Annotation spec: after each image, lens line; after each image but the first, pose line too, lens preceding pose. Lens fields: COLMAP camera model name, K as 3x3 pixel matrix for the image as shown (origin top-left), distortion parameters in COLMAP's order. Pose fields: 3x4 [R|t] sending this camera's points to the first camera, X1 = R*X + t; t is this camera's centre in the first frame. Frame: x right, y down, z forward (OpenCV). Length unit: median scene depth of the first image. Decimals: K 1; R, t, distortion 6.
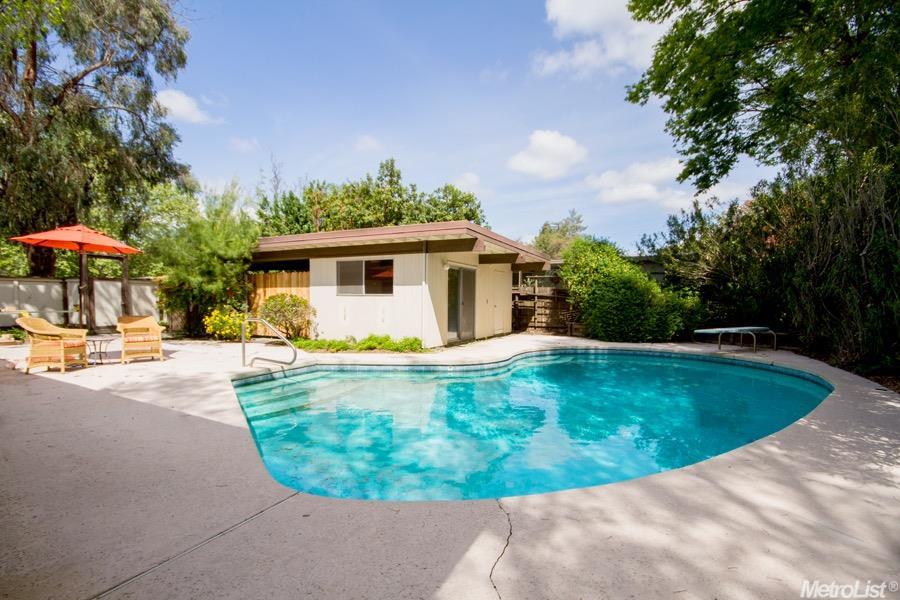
lens RADIAL K [[411.2, 0, 450.3], [0, 411.2, 318.2], [0, 0, 1]] dist [0.015452, -0.013609]
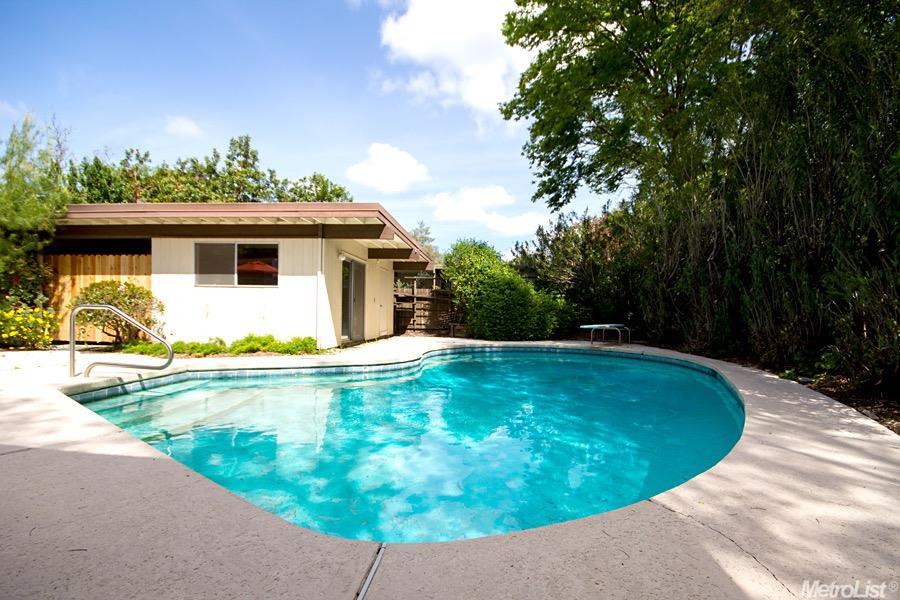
lens RADIAL K [[411.2, 0, 450.3], [0, 411.2, 318.2], [0, 0, 1]] dist [0.015452, -0.013609]
pose [[0.930200, 0.001778, 0.367049, -0.101119], [0.006693, 0.999740, -0.021806, 0.023316], [-0.366992, 0.022740, 0.929946, 0.084016]]
